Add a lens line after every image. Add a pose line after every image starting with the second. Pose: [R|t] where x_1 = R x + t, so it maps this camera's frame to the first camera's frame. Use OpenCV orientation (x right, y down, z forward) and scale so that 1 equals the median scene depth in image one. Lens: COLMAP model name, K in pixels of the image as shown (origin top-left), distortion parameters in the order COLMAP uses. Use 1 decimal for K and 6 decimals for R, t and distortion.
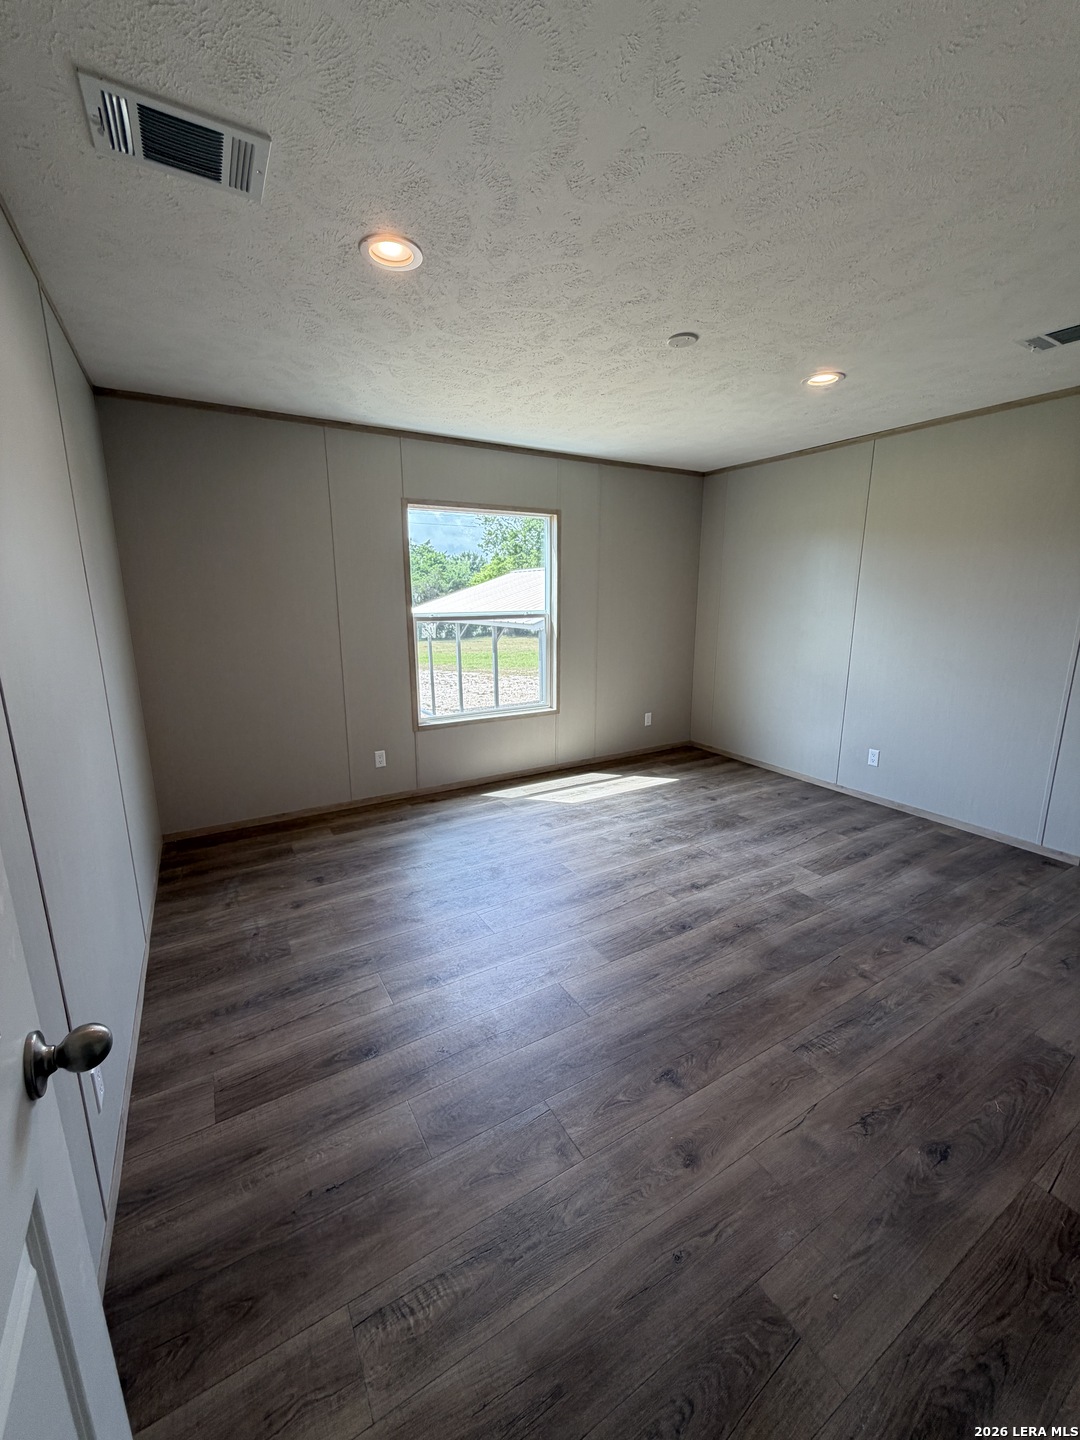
lens RADIAL K [[575.7, 0, 543.6], [0, 575.7, 726.3], [0, 0, 1]] dist [0.001558, -0.000205]
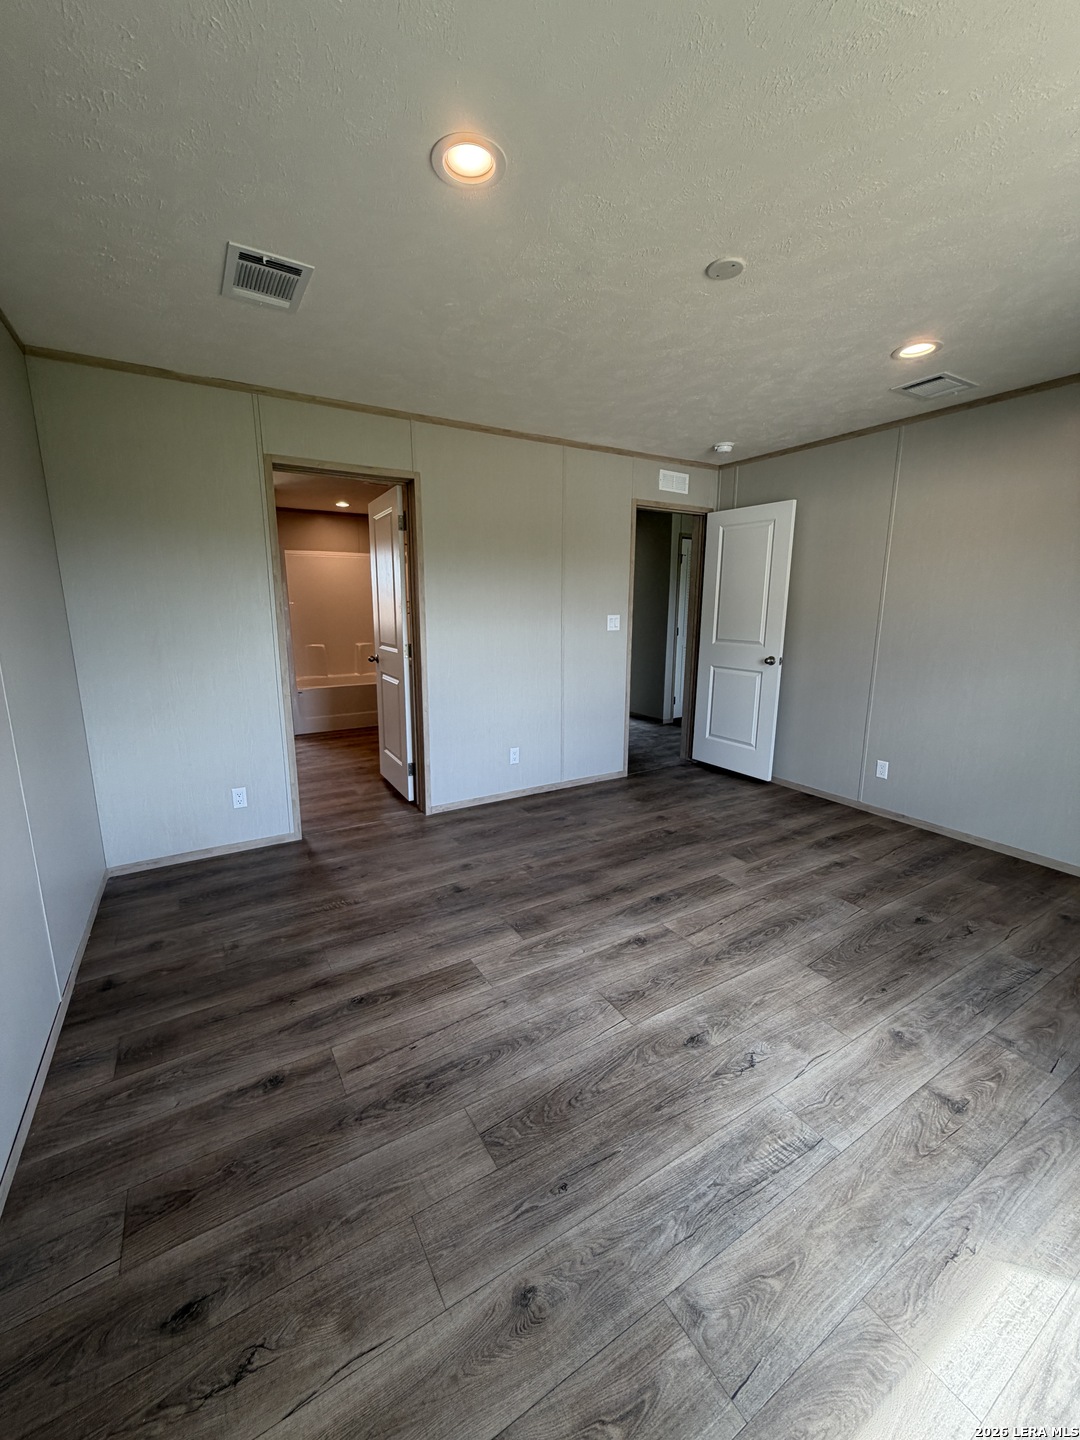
lens RADIAL K [[575.7, 0, 536.9], [0, 575.7, 708.1], [0, 0, 1]] dist [0.001558, -0.000205]
pose [[-0.999982, -0.000317, 0.005925, 0.363939], [0.002059, 0.917924, 0.396751, -0.317778], [-0.005564, 0.396756, -0.917907, 1.450587]]
